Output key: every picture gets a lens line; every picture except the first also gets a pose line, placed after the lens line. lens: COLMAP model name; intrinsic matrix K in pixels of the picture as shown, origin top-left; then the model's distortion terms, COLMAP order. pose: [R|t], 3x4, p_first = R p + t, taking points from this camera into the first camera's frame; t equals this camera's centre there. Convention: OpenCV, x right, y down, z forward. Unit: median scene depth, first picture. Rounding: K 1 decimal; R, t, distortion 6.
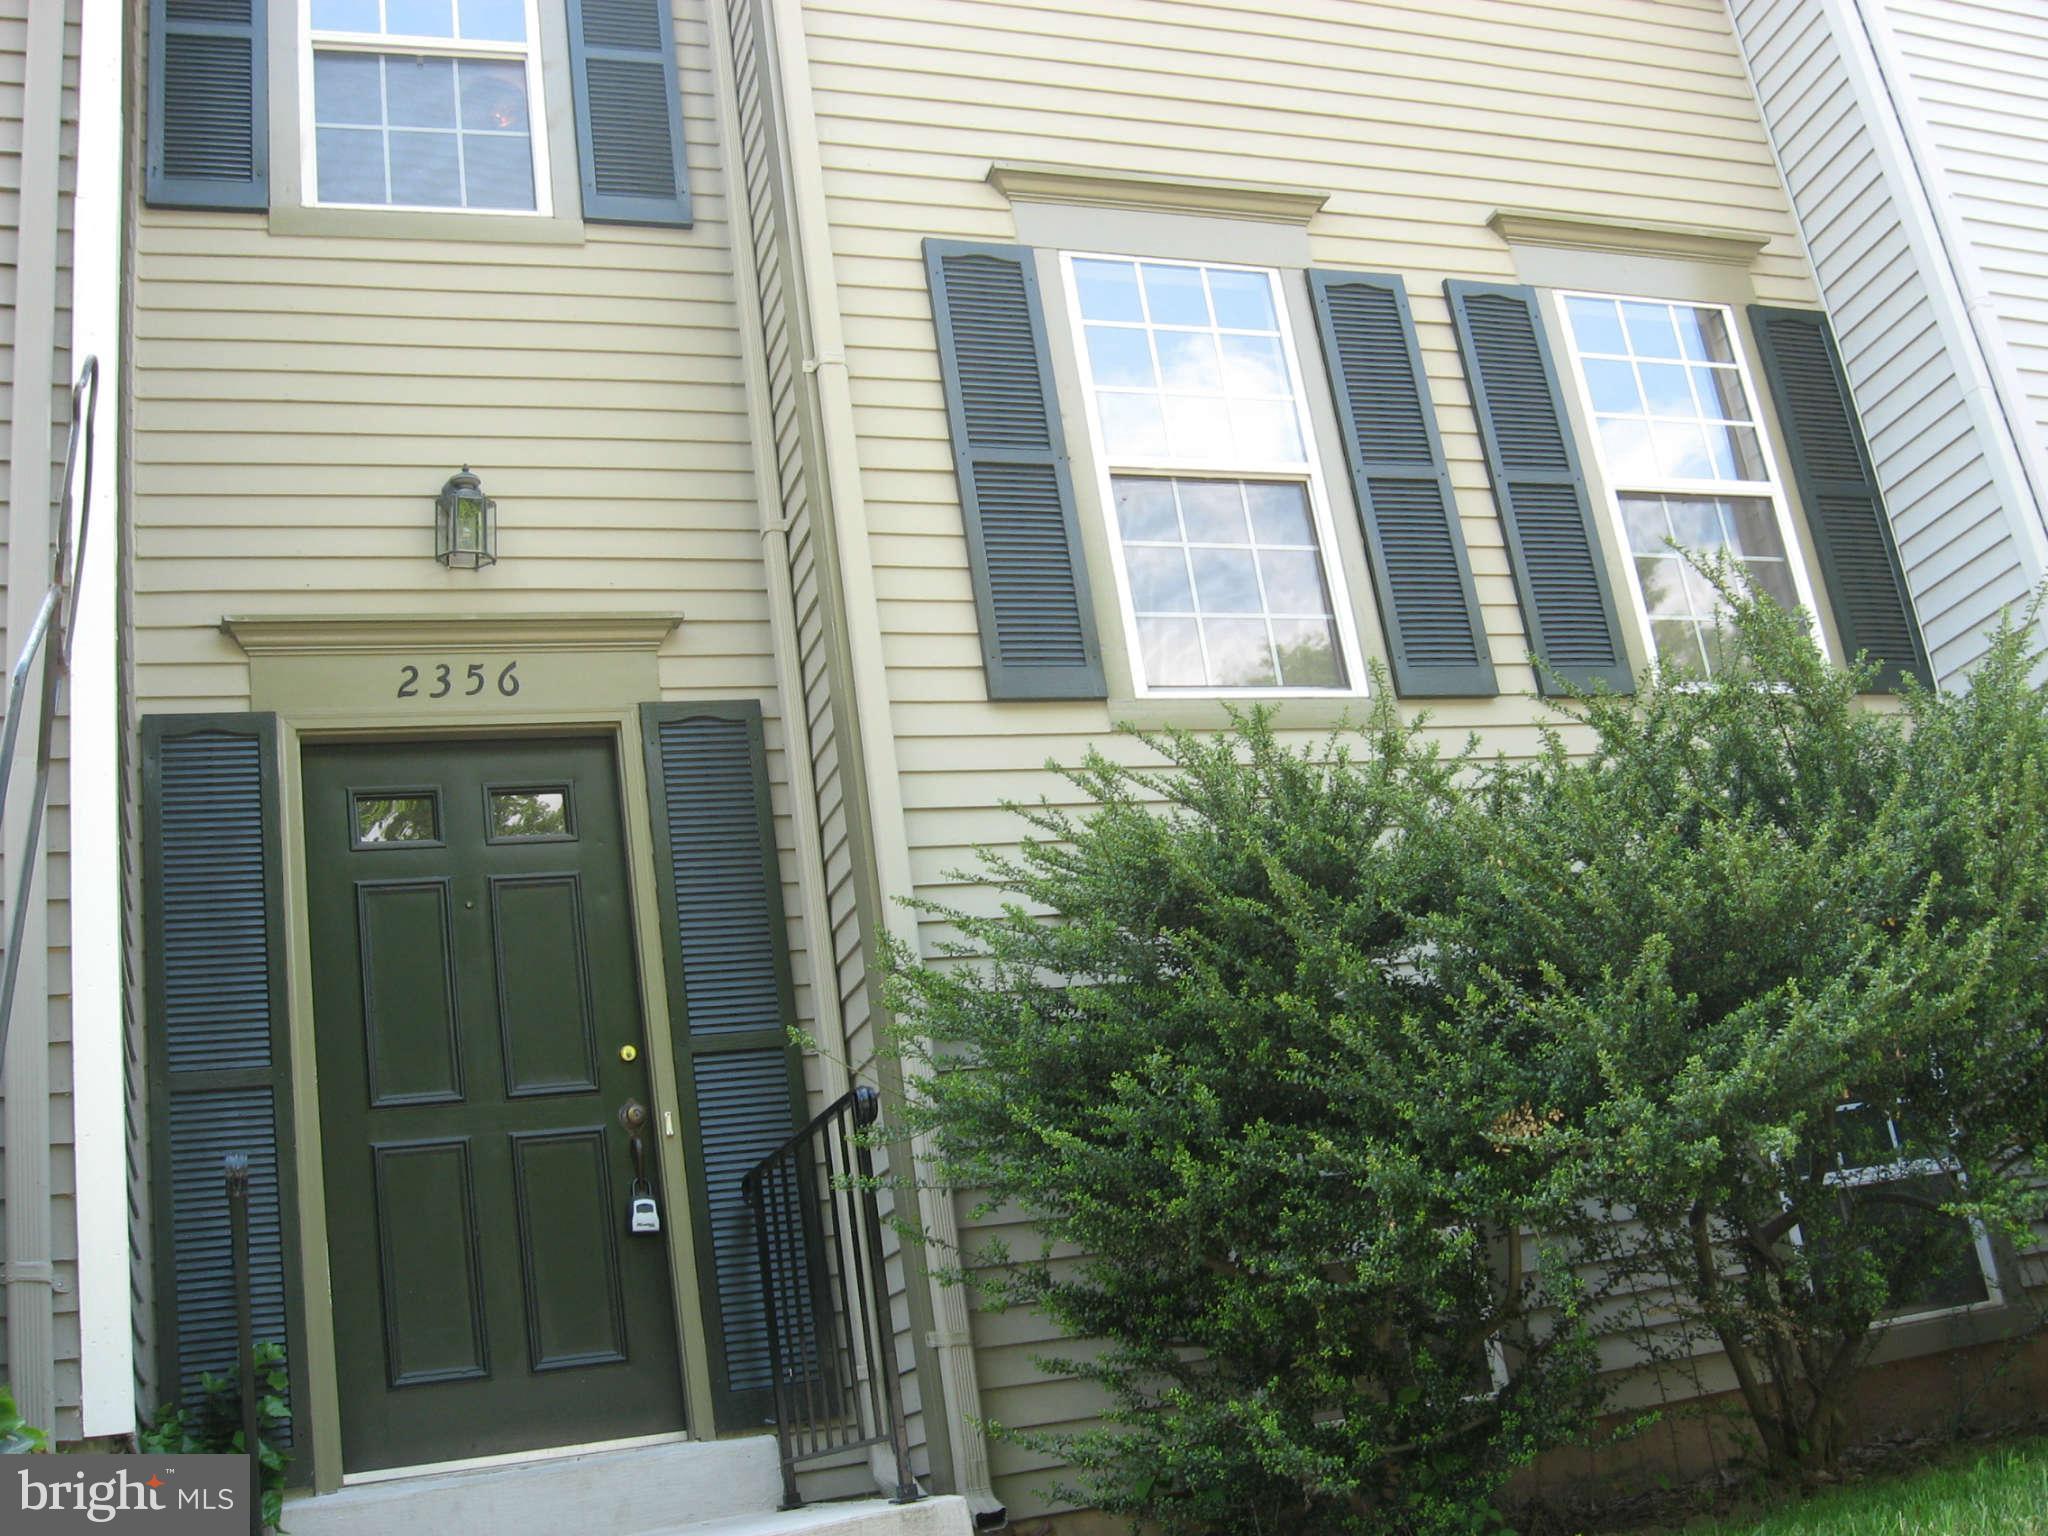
lens RADIAL K [[2130.4, 0, 1039.1], [0, 2130.4, 758.1], [0, 0, 1]] dist [-0.116002, 0.000000]
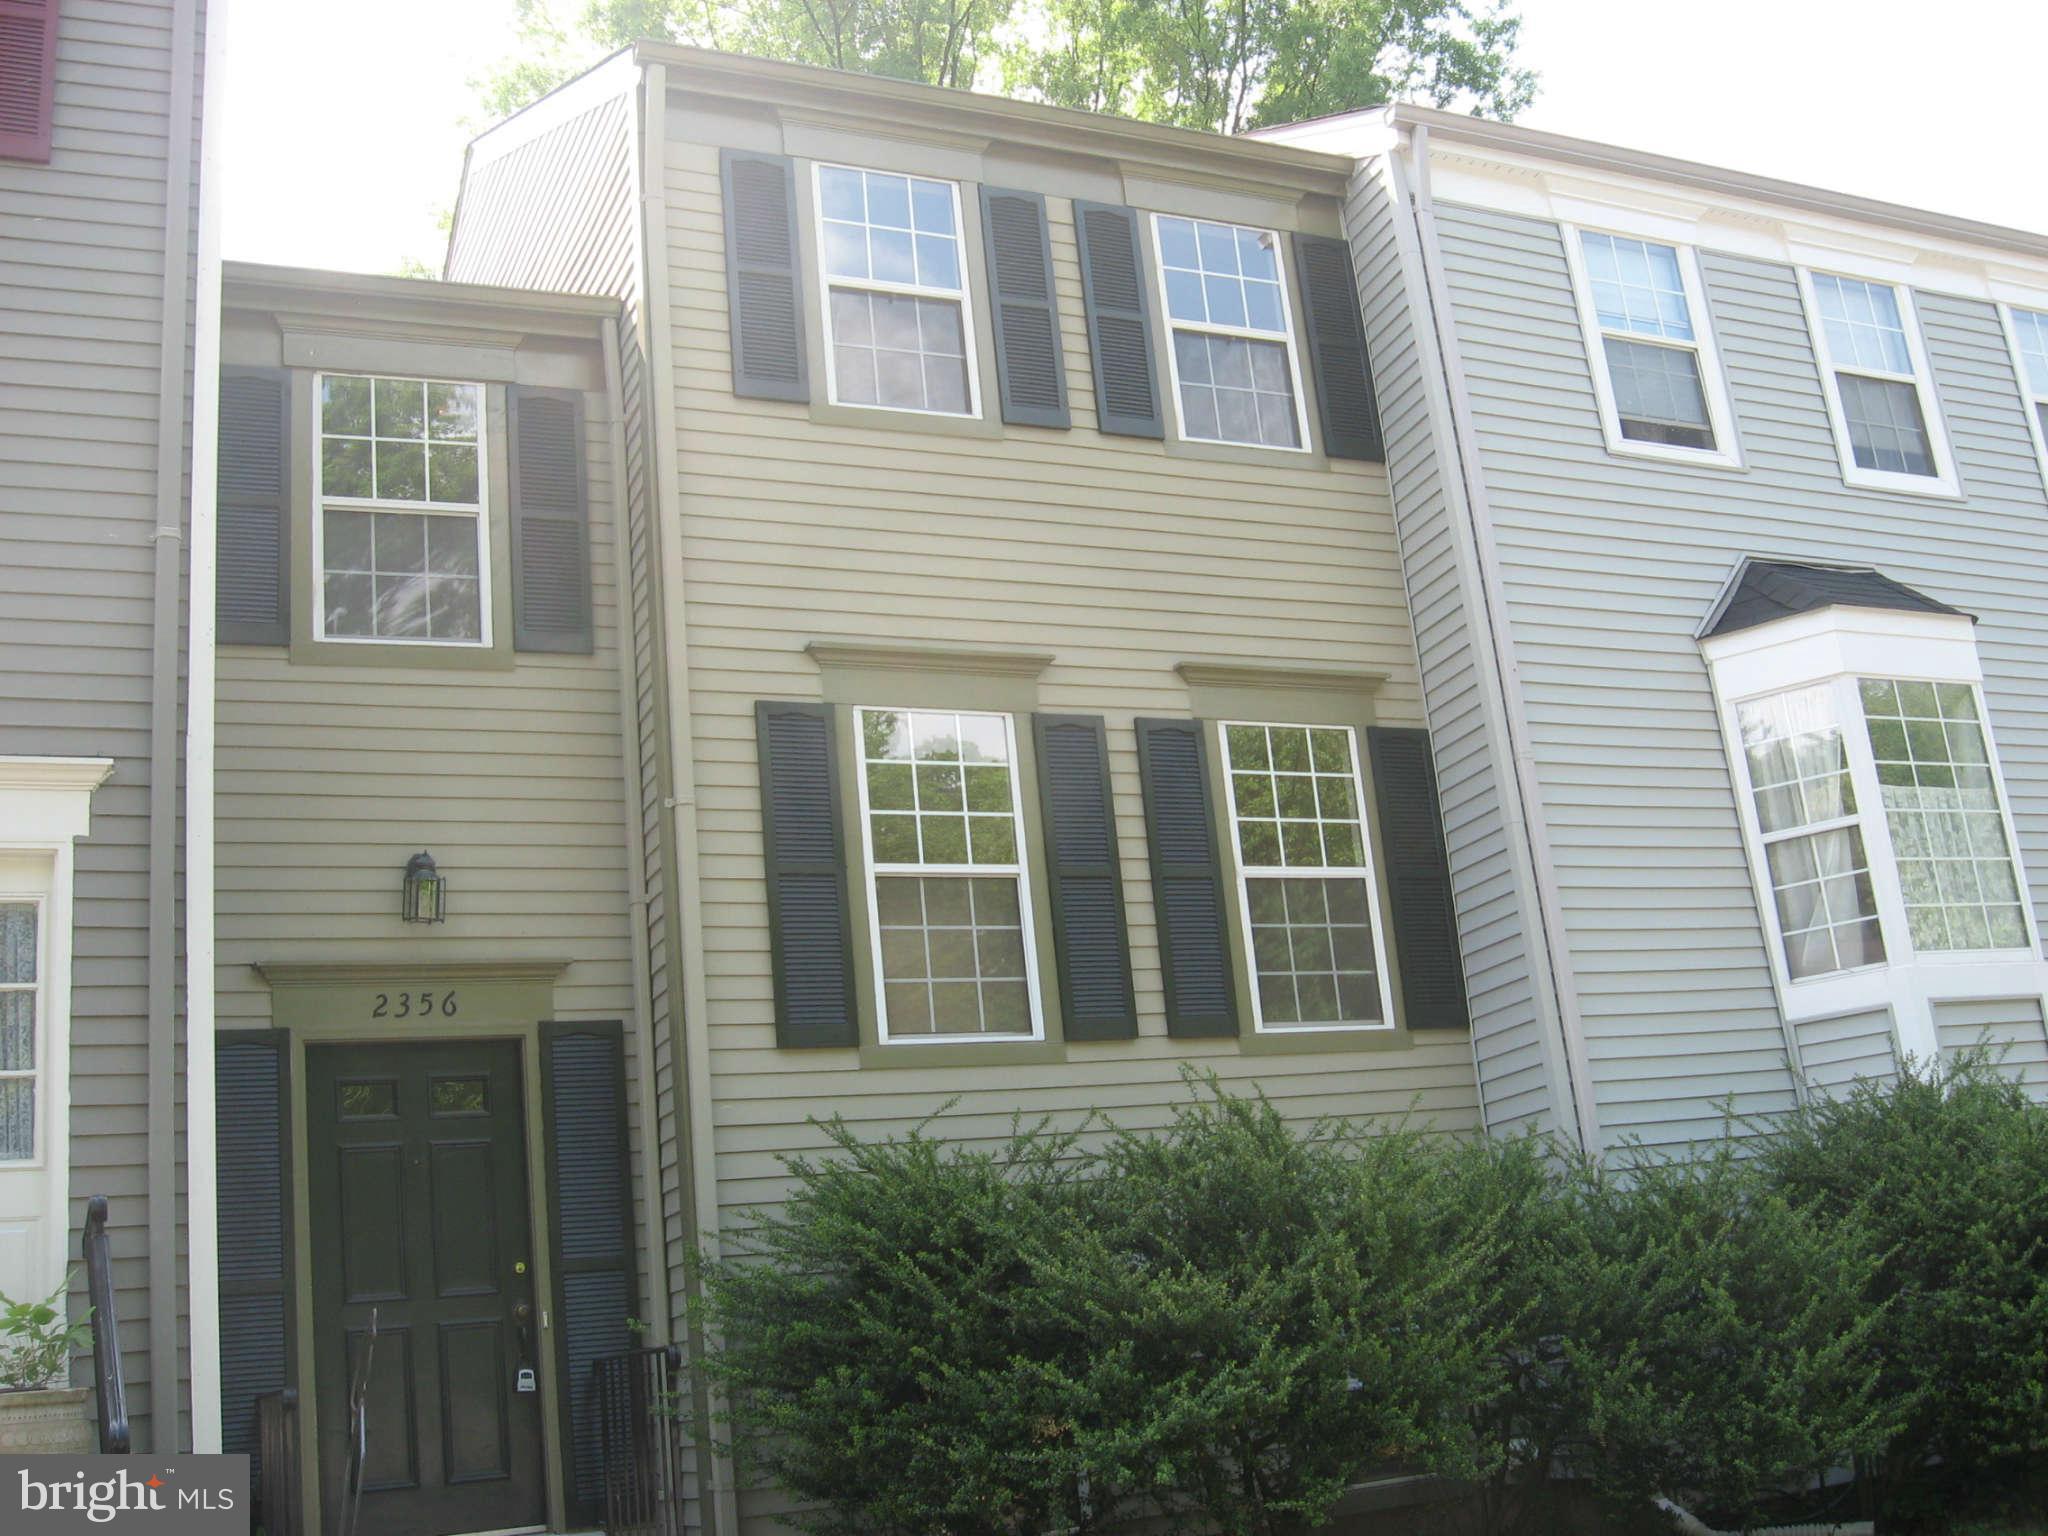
lens RADIAL K [[2130.4, 0, 1022.0], [0, 2130.4, 776.7], [0, 0, 1]] dist [-0.116002, 0.000000]
pose [[0.995963, 0.068258, 0.058296, 0.046240], [-0.070684, 0.996671, 0.040630, -0.284292], [-0.055328, -0.044586, 0.997472, -0.465817]]
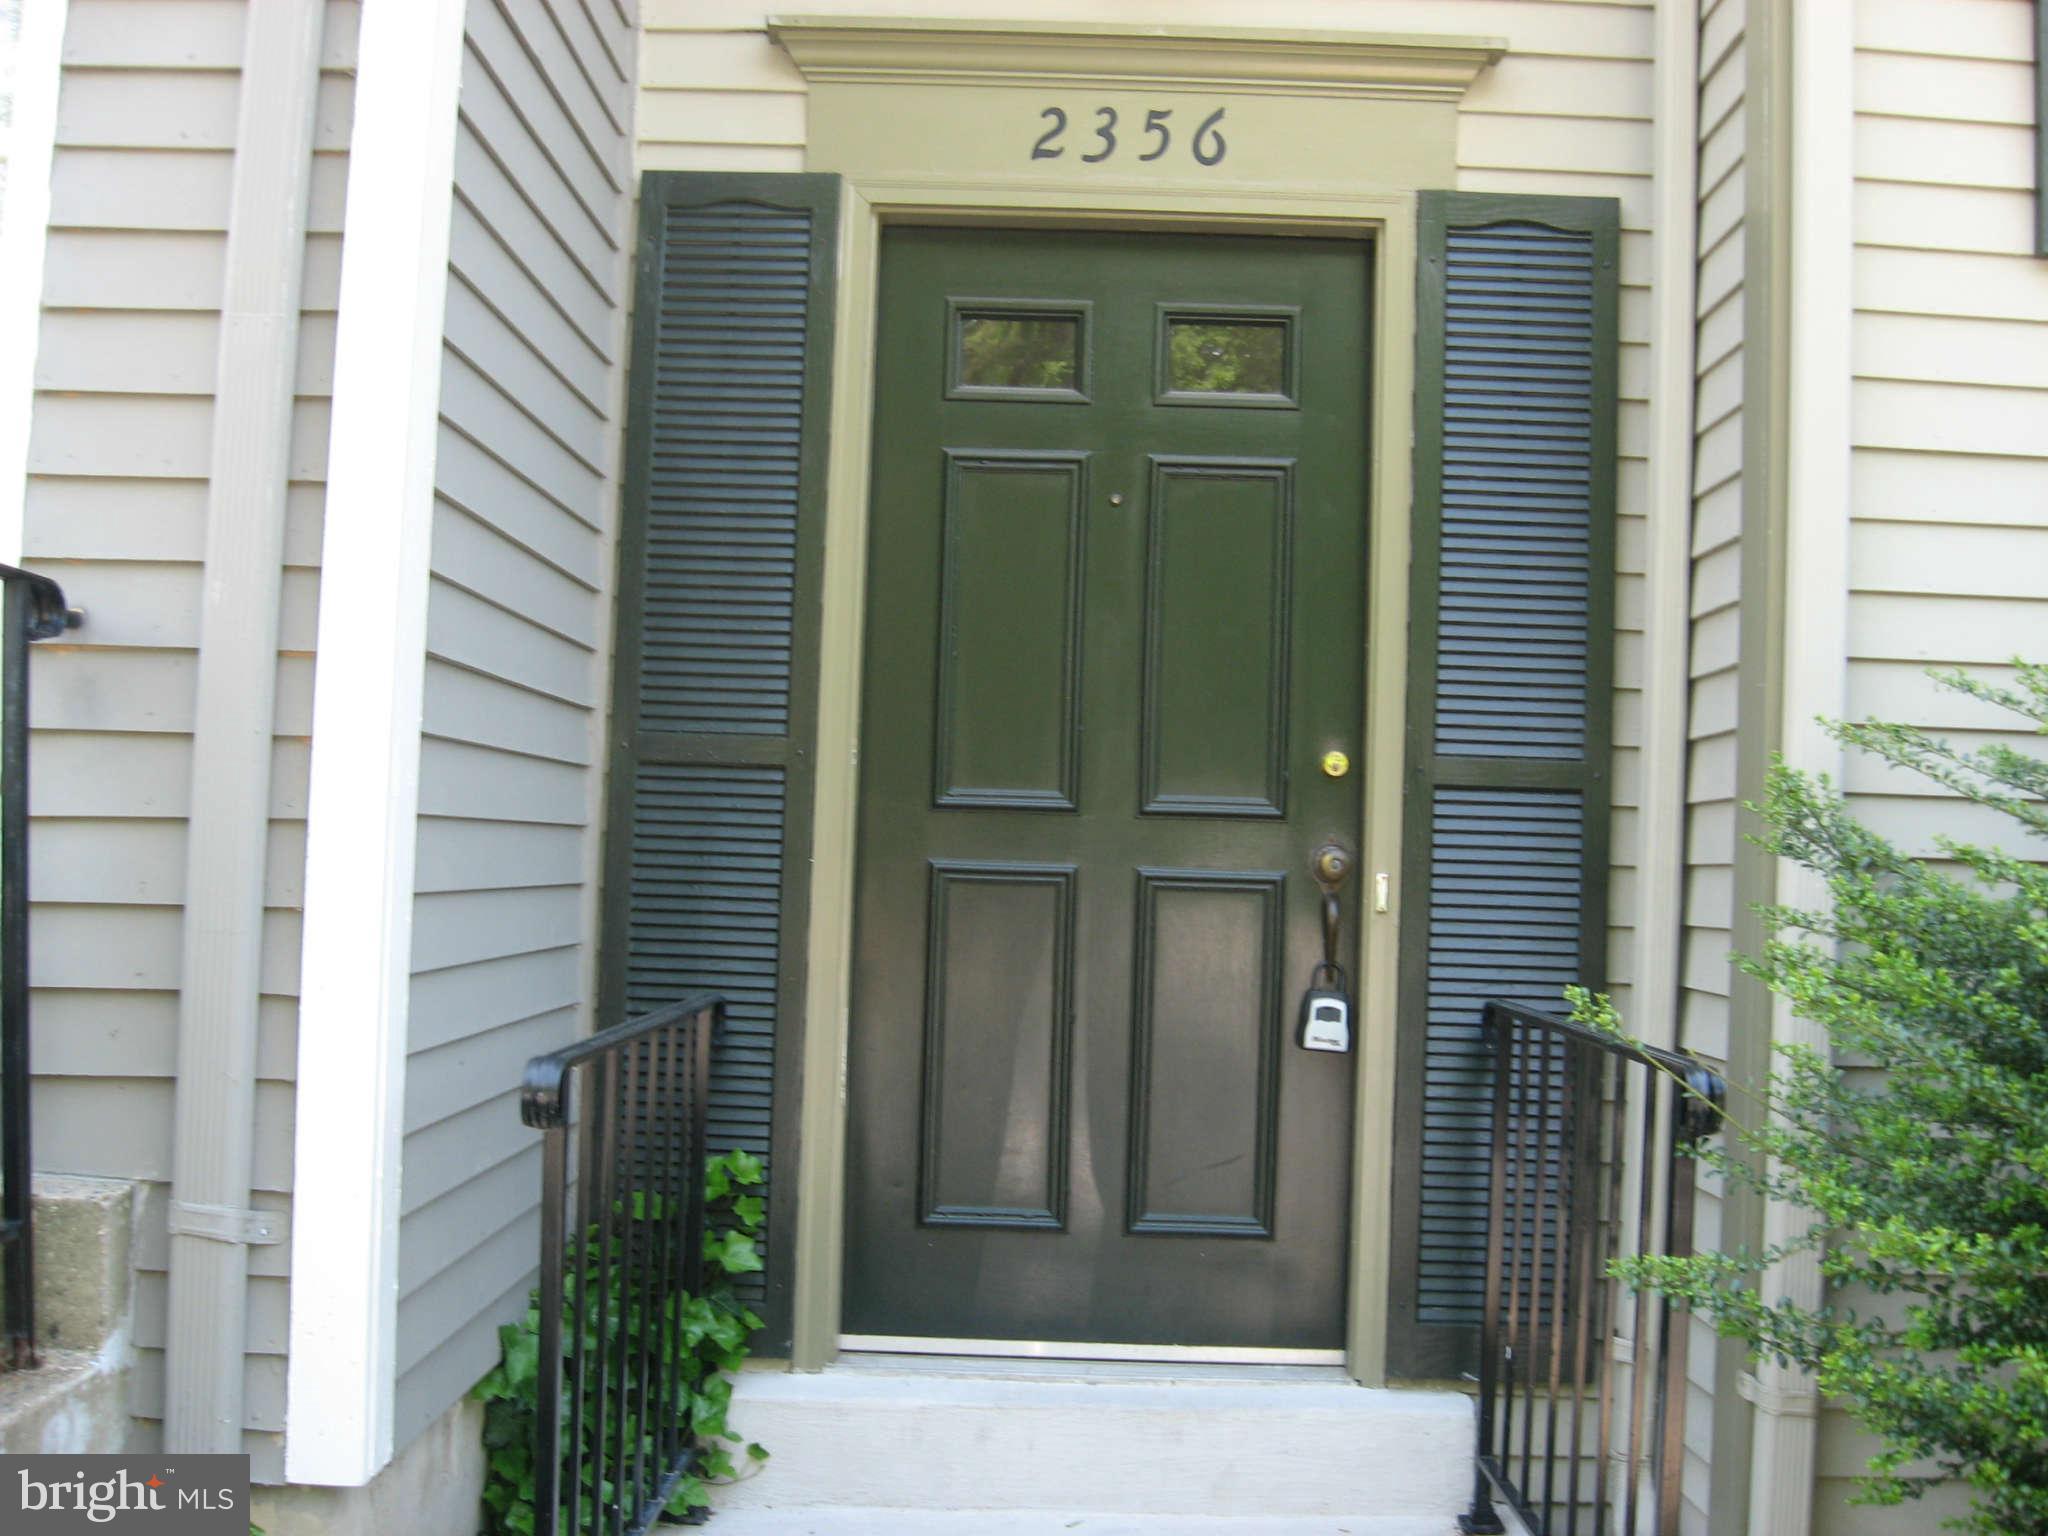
lens RADIAL K [[2130.4, 0, 1038.1], [0, 2130.4, 772.3], [0, 0, 1]] dist [-0.116002, 0.000000]
pose [[0.920008, 0.169317, -0.353436, -0.049849], [-0.055627, 0.949142, 0.309896, -0.049997], [0.387931, -0.265446, 0.882637, 0.397937]]
